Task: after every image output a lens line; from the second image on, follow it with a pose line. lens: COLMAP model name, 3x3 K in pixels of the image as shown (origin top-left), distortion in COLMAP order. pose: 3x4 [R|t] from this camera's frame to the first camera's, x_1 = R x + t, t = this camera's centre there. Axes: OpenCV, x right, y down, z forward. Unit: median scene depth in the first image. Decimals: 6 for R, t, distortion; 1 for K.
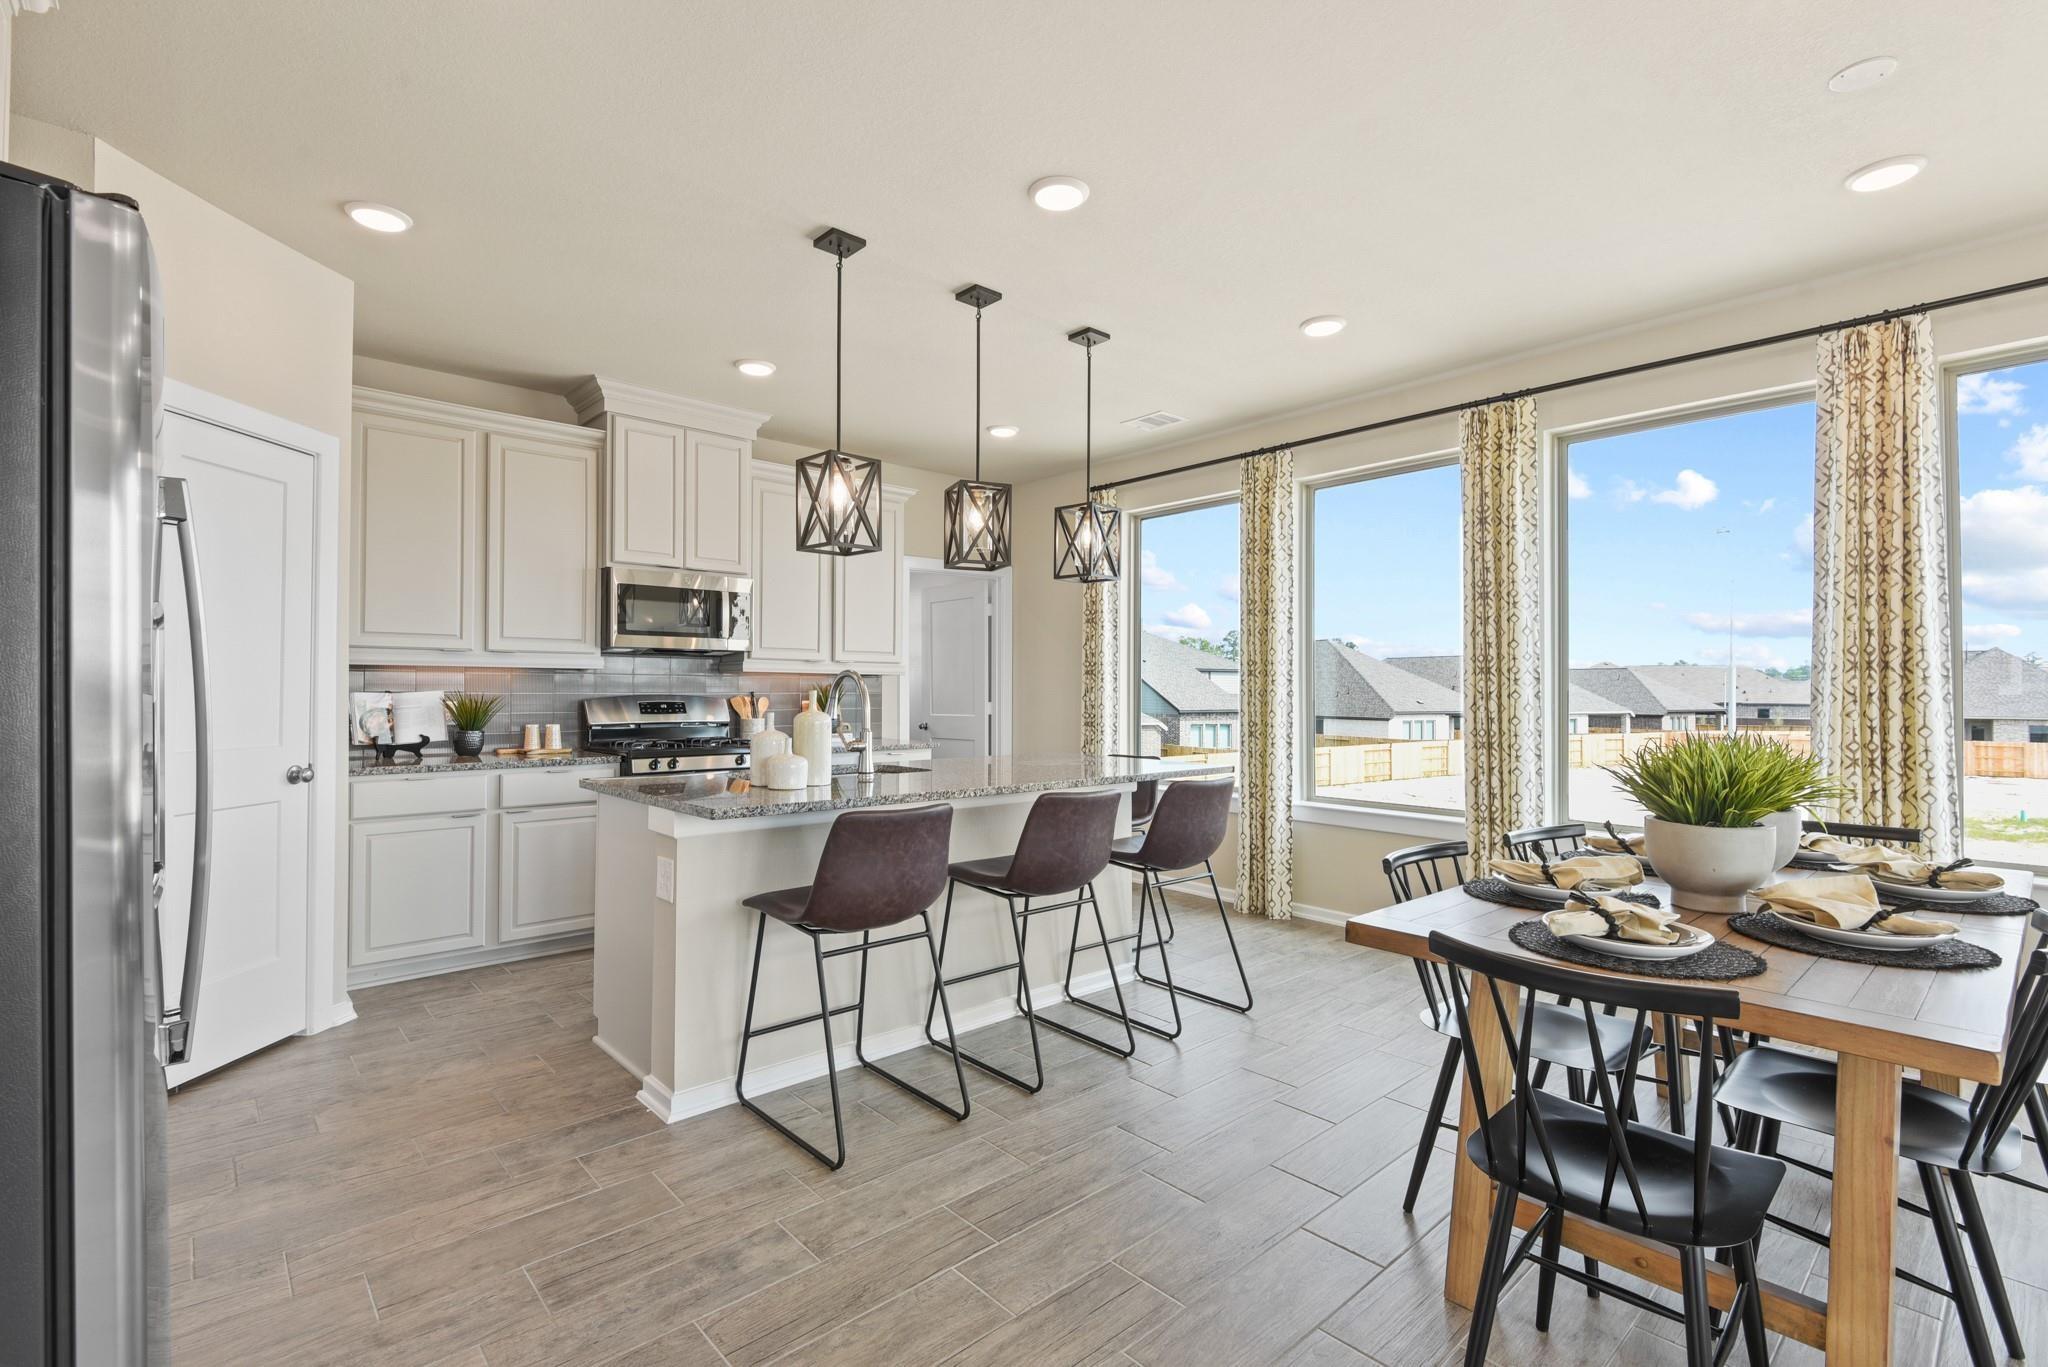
lens RADIAL K [[939.8, 0, 1038.7], [0, 939.8, 679.1], [0, 0, 1]] dist [0.009171, -0.009349]
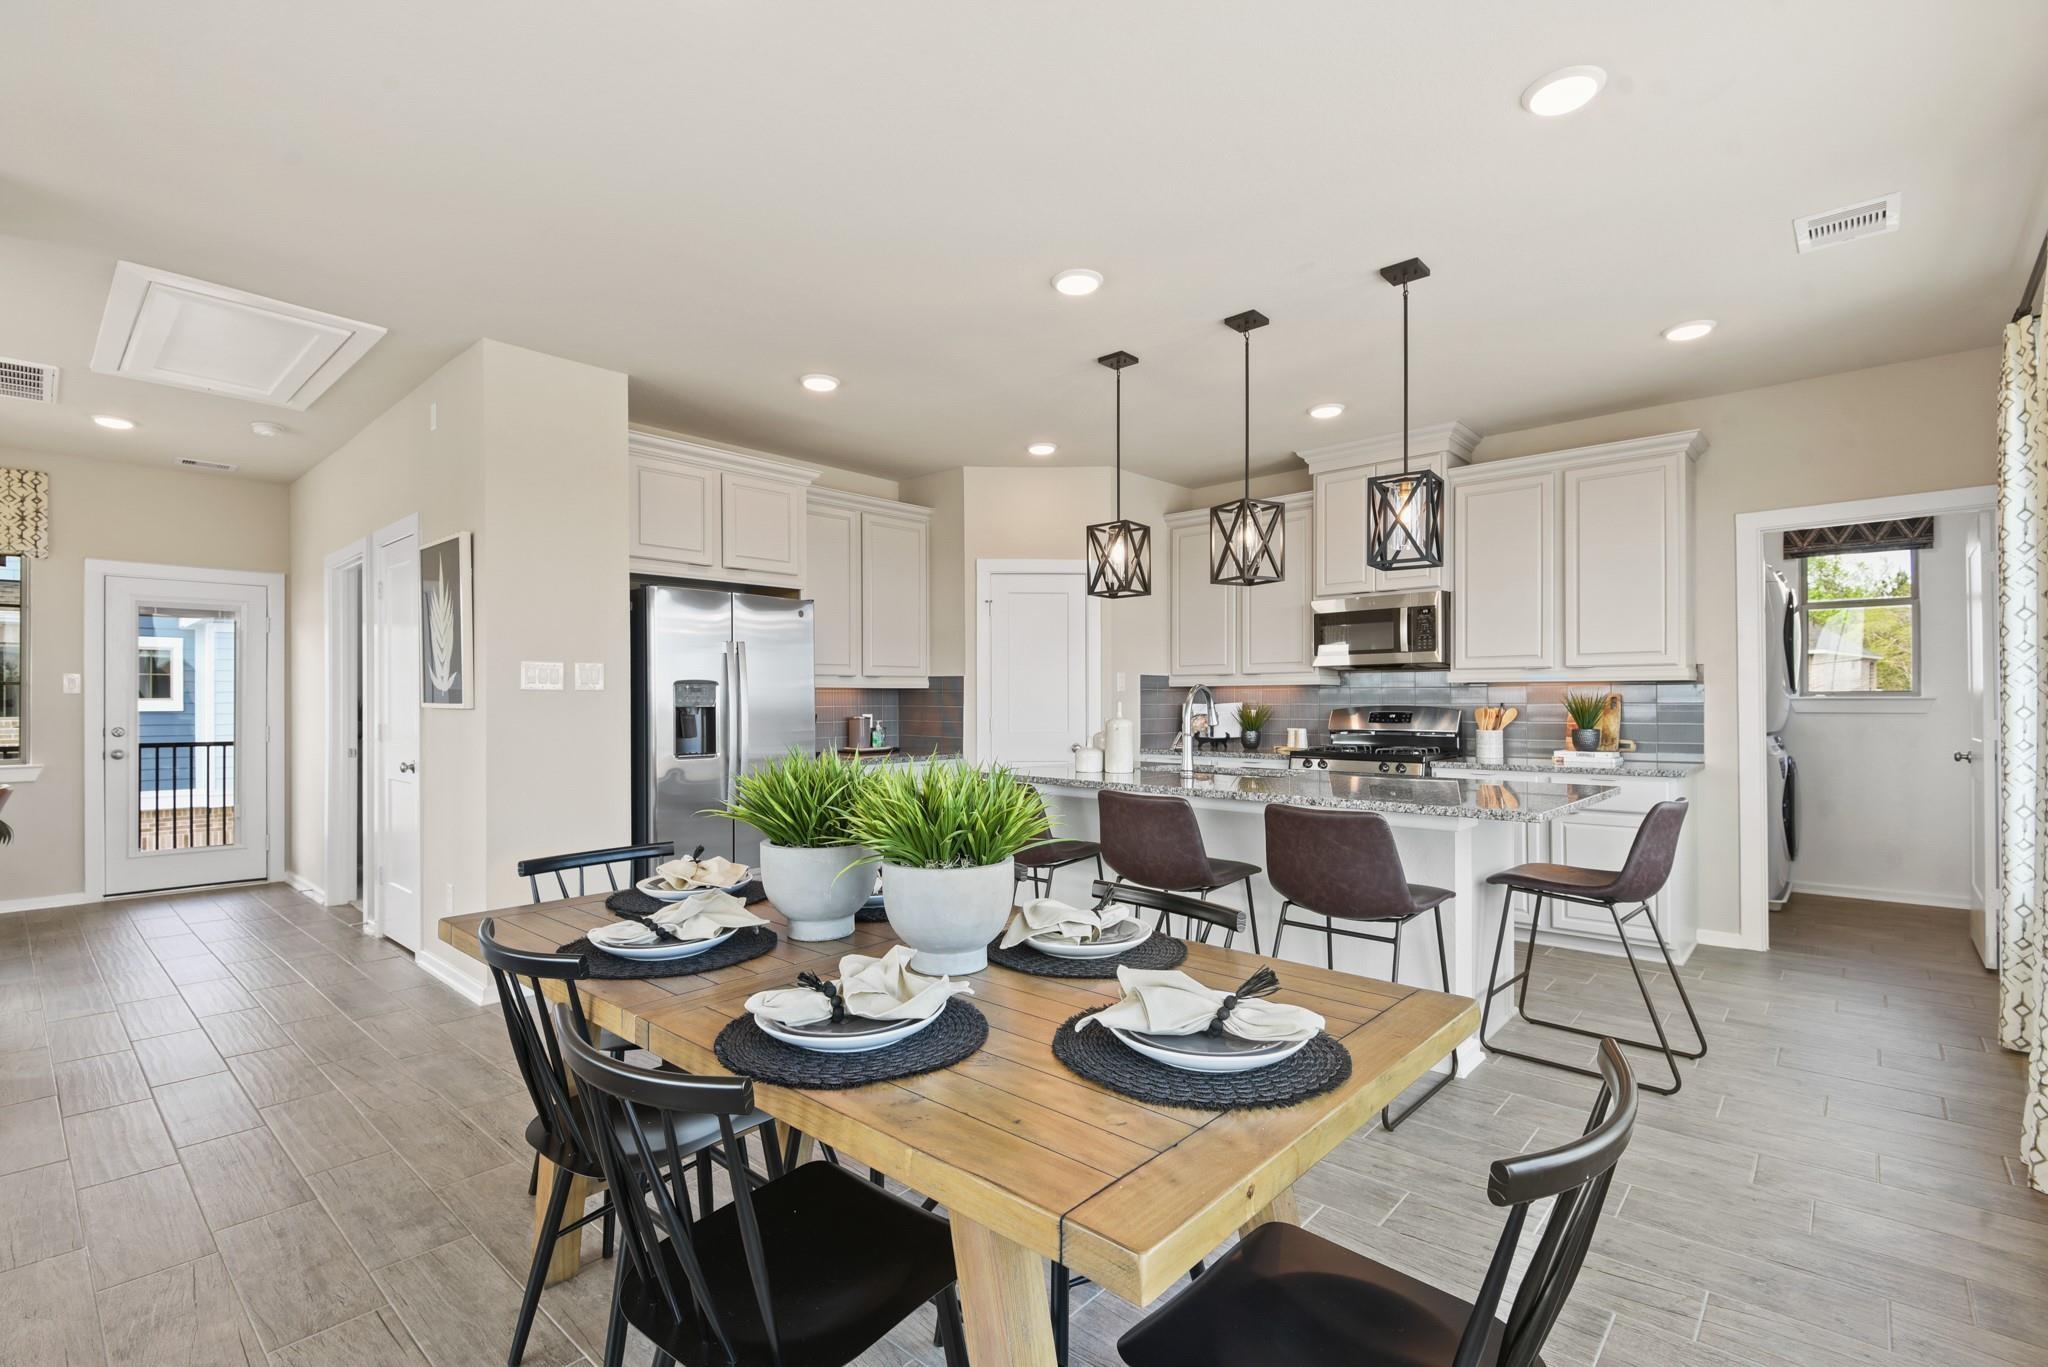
lens RADIAL K [[939.8, 0, 1011.6], [0, 939.8, 692.8], [0, 0, 1]] dist [0.009171, -0.009349]
pose [[0.082548, -0.015545, -0.996466, 0.754107], [0.015237, 0.999781, -0.014334, 0.011766], [0.996471, -0.014000, 0.082766, 0.523270]]
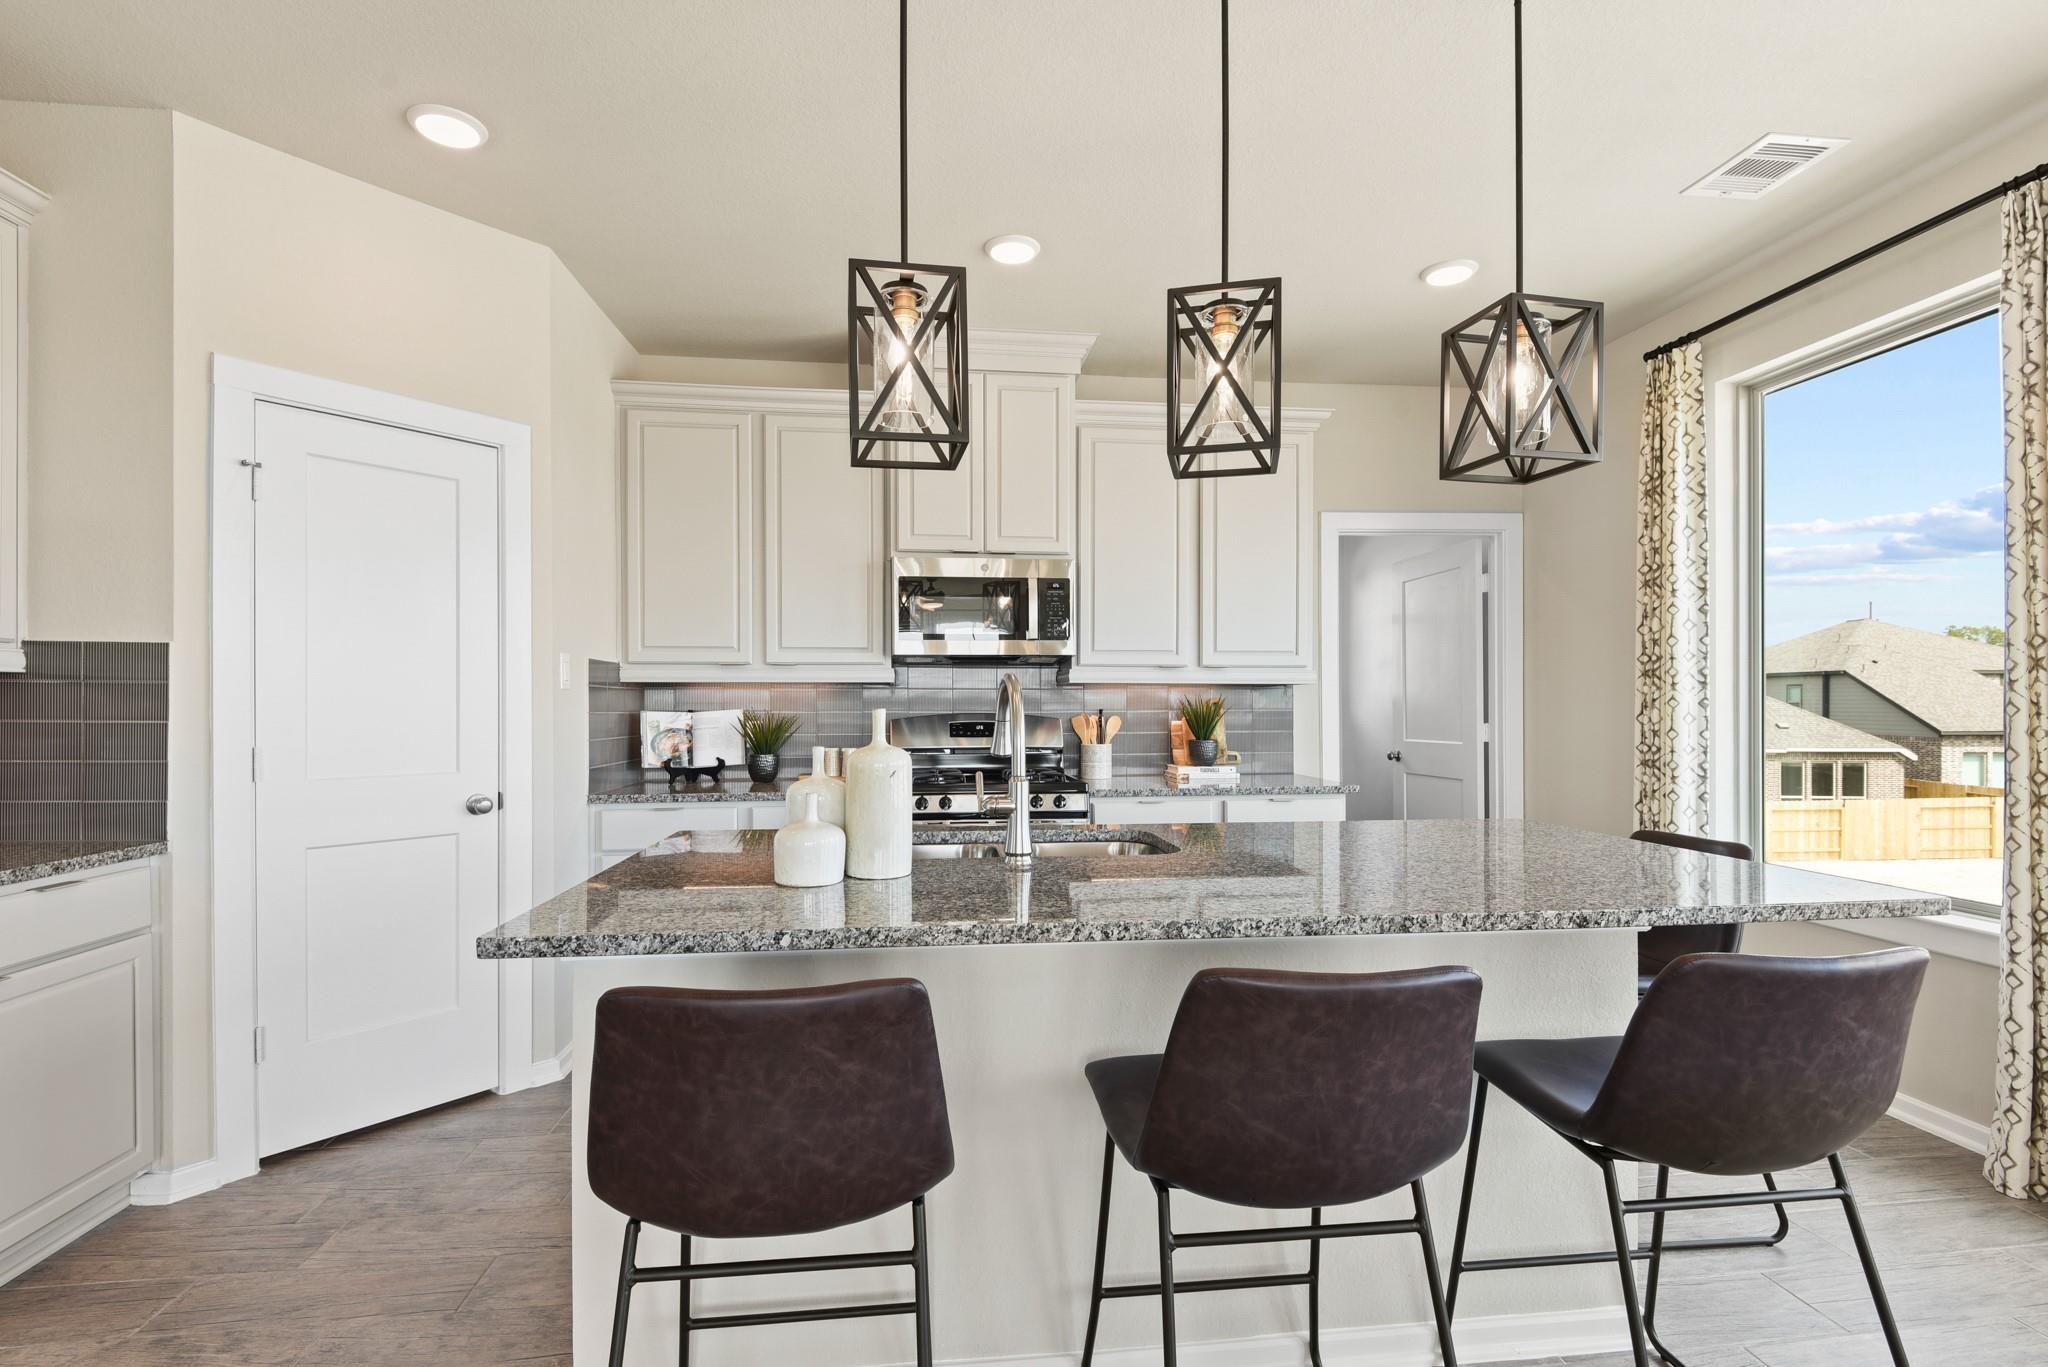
lens RADIAL K [[939.8, 0, 1018.9], [0, 939.8, 706.2], [0, 0, 1]] dist [0.009171, -0.009349]
pose [[0.807415, -0.005103, -0.589962, 0.114641], [0.012119, 0.999895, 0.007937, 0.005127], [0.589859, -0.013558, 0.807392, 0.418896]]
